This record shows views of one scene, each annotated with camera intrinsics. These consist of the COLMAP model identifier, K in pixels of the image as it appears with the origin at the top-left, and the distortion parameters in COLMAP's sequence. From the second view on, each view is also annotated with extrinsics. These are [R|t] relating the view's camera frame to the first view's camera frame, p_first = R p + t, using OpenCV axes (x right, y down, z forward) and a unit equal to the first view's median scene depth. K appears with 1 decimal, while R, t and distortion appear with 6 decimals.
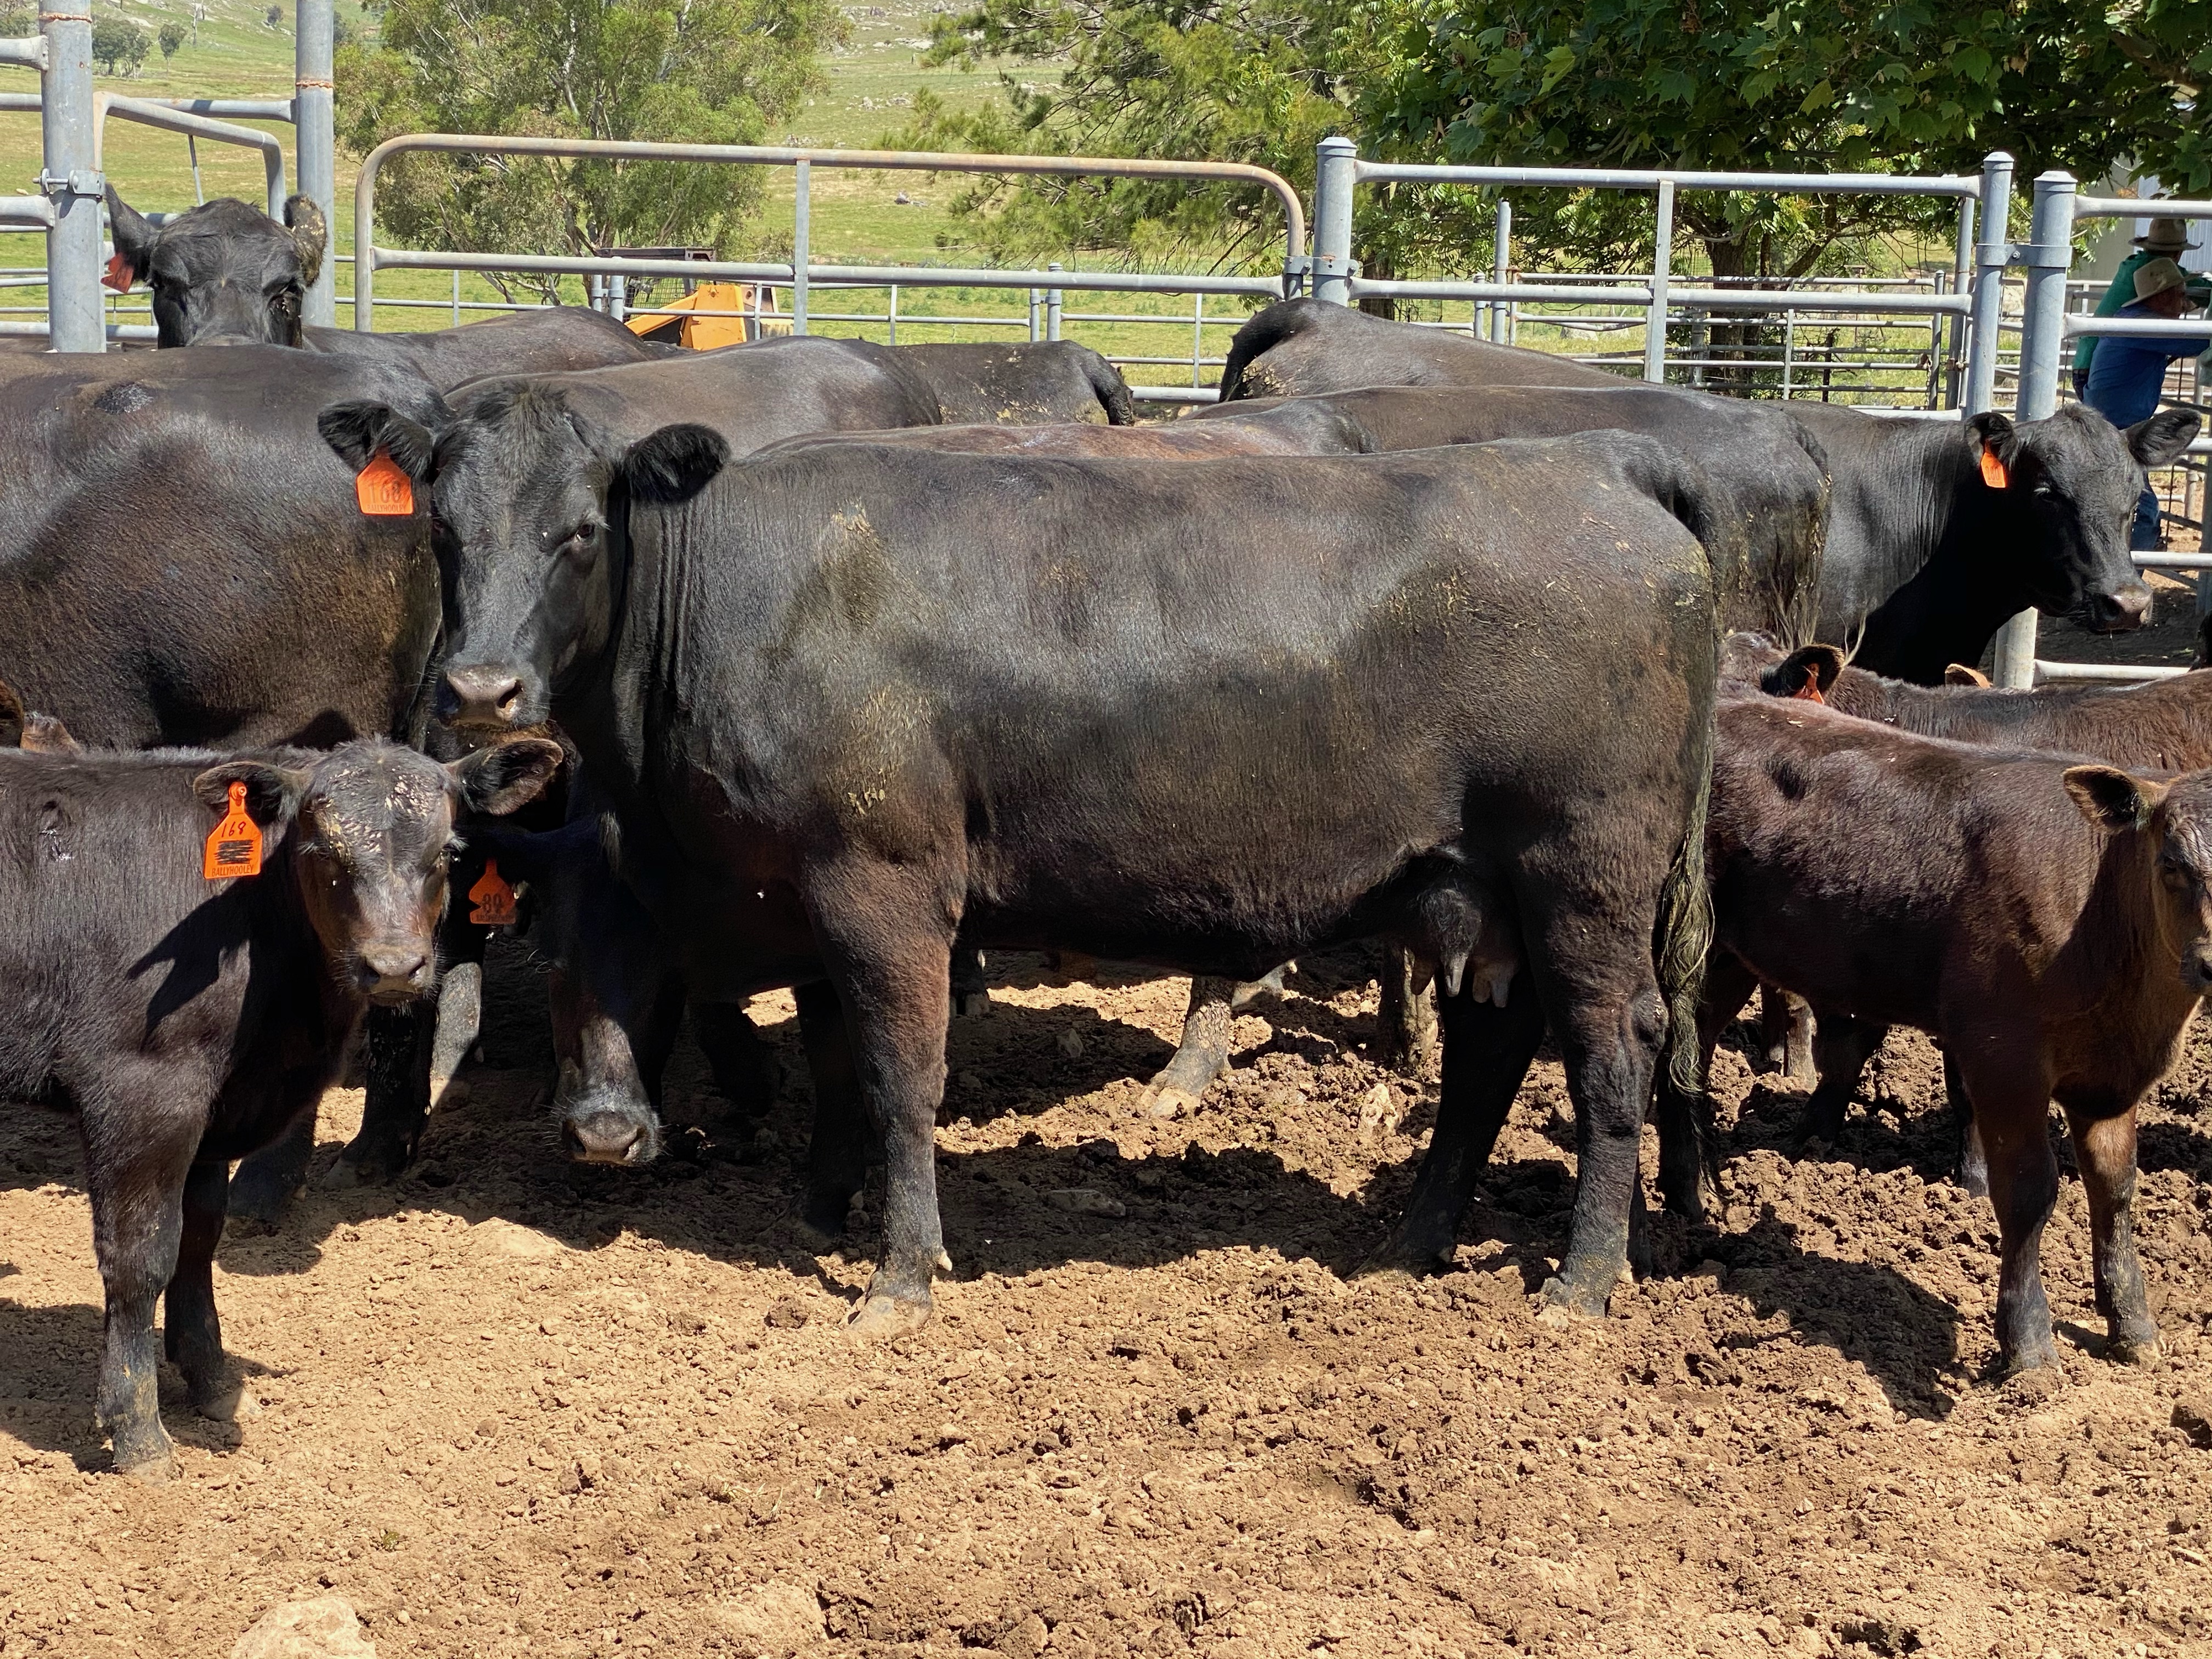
lens RADIAL K [[3672.4, 0, 1106.0], [0, 3672.4, 829.5], [0, 0, 1]] dist [0.145090, -0.059006]
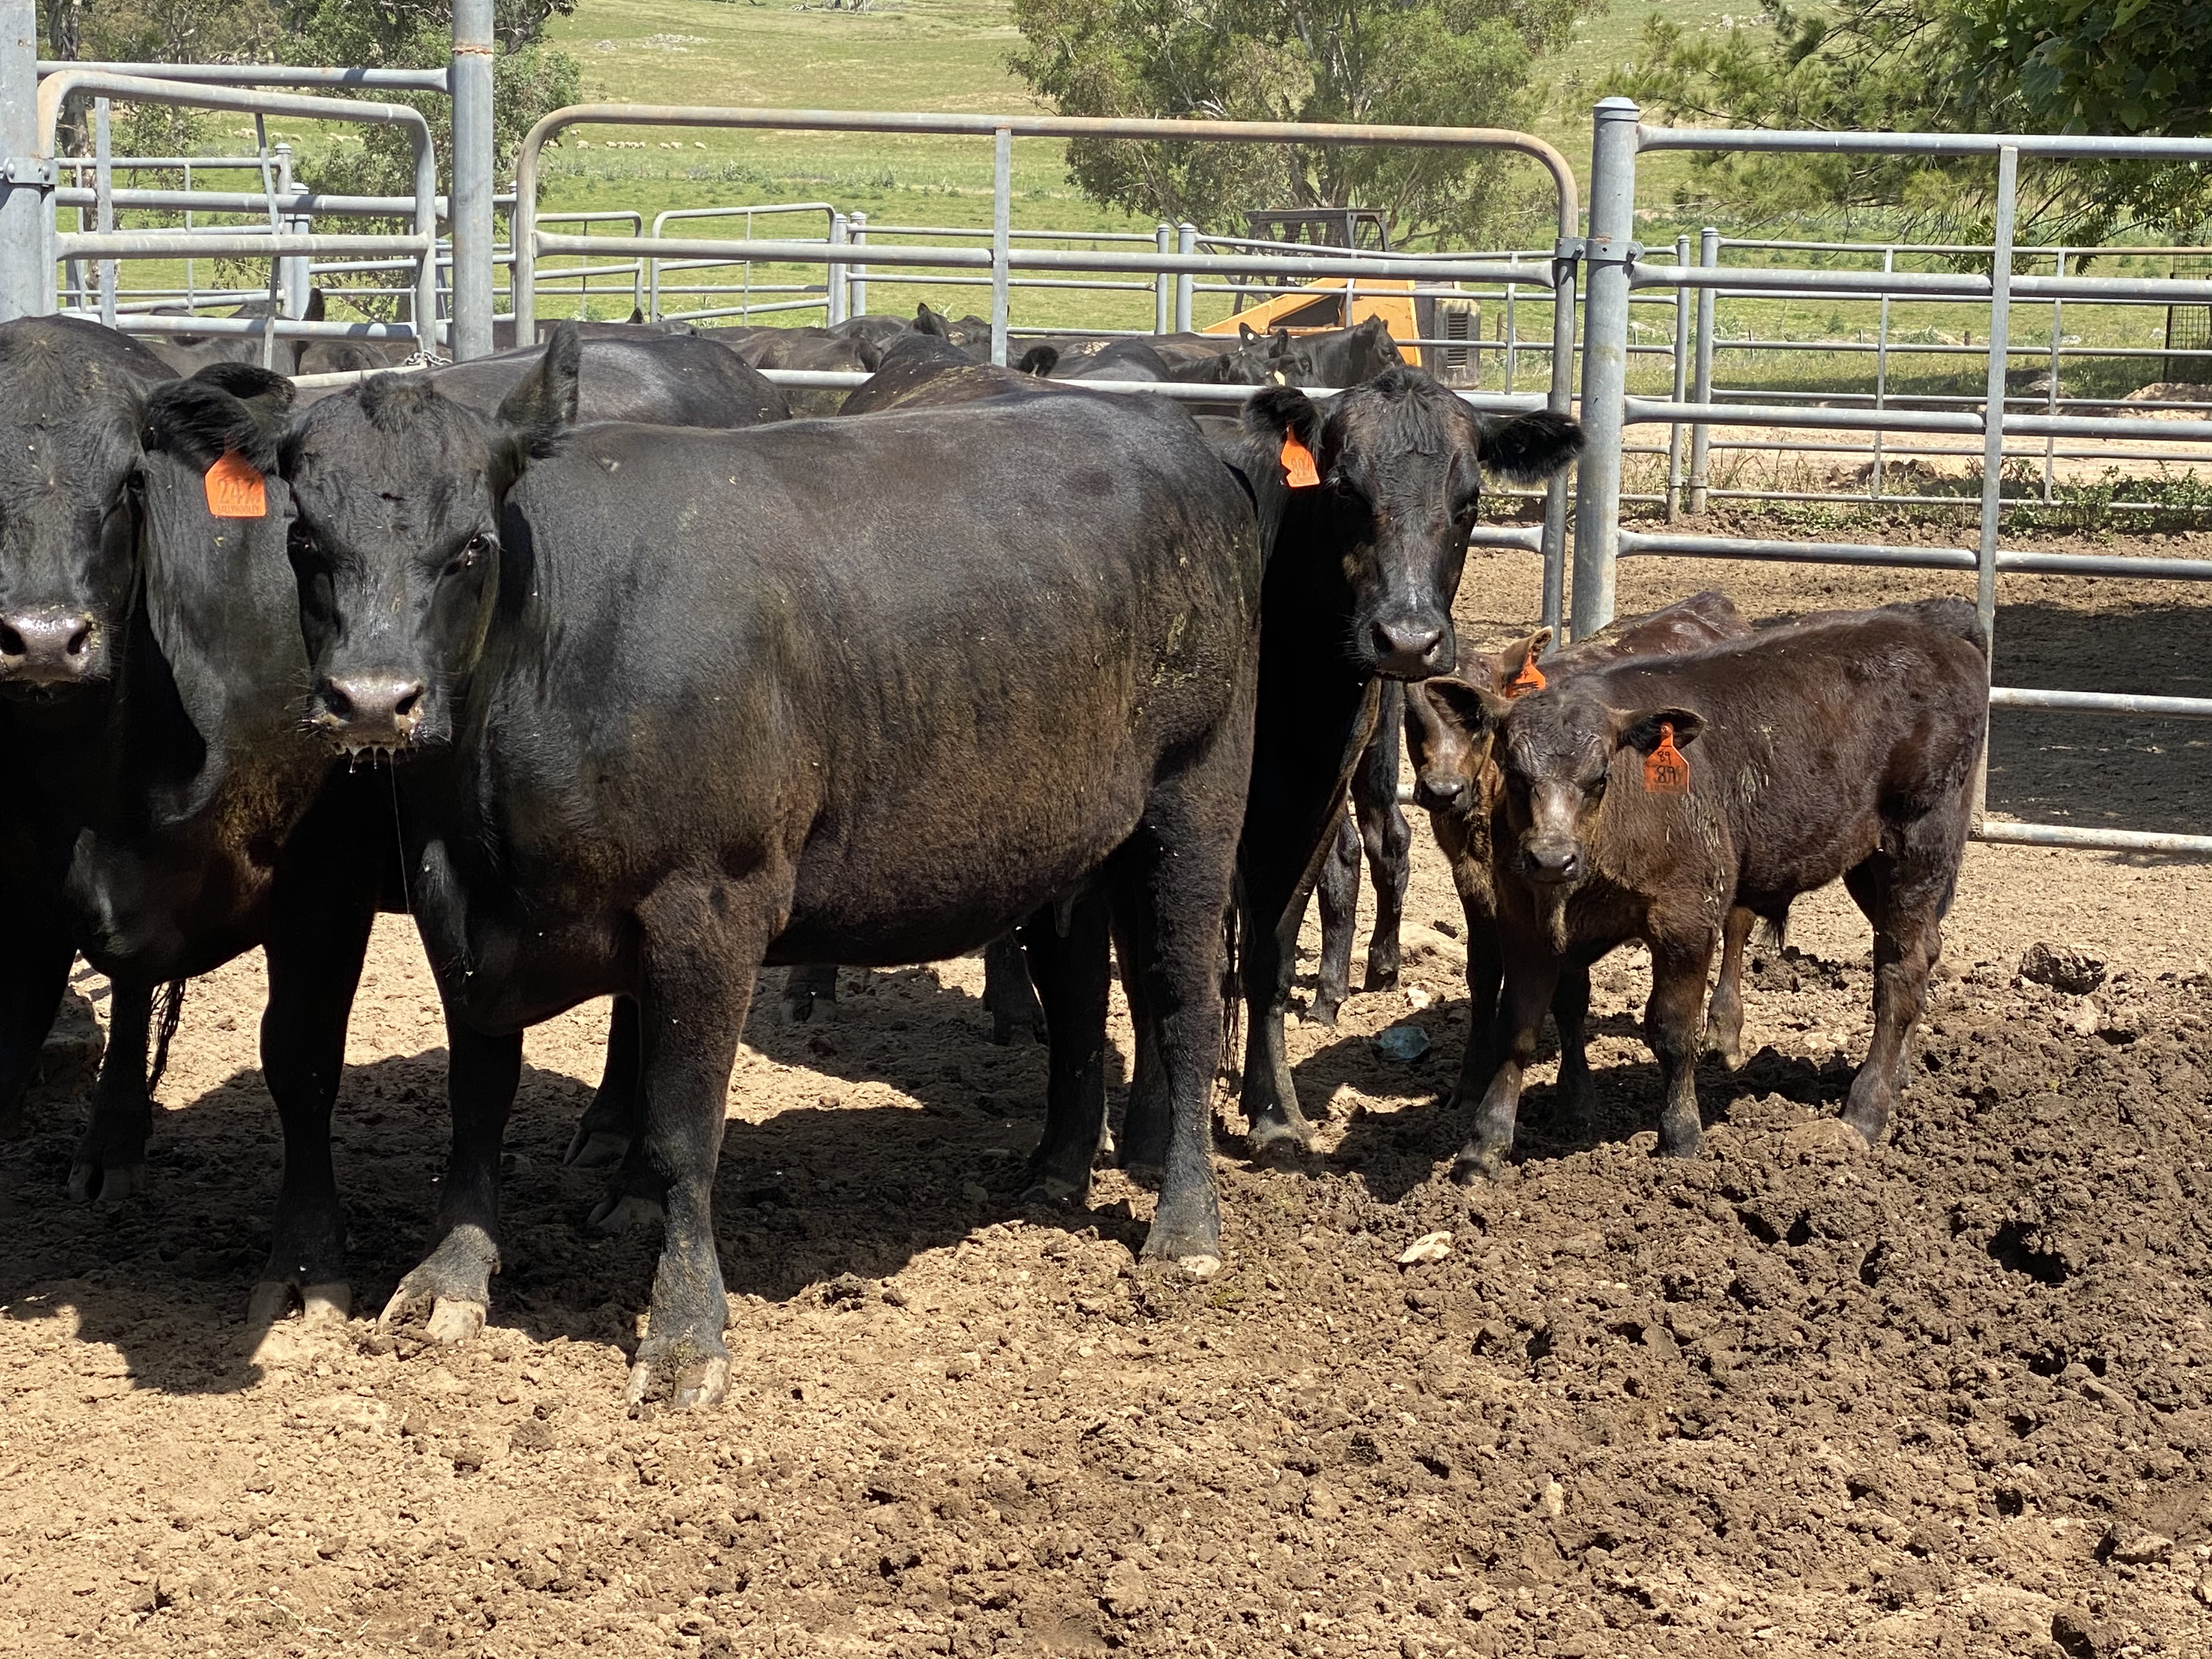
lens RADIAL K [[4520.0, 0, 1106.3], [0, 4520.0, 773.9], [0, 0, 1]] dist [-0.056531, 1.706810]
pose [[0.982881, 0.020377, -0.183109, 0.140466], [-0.026020, 0.999256, -0.028472, -0.000634], [0.182393, 0.032749, 0.982680, -0.031941]]
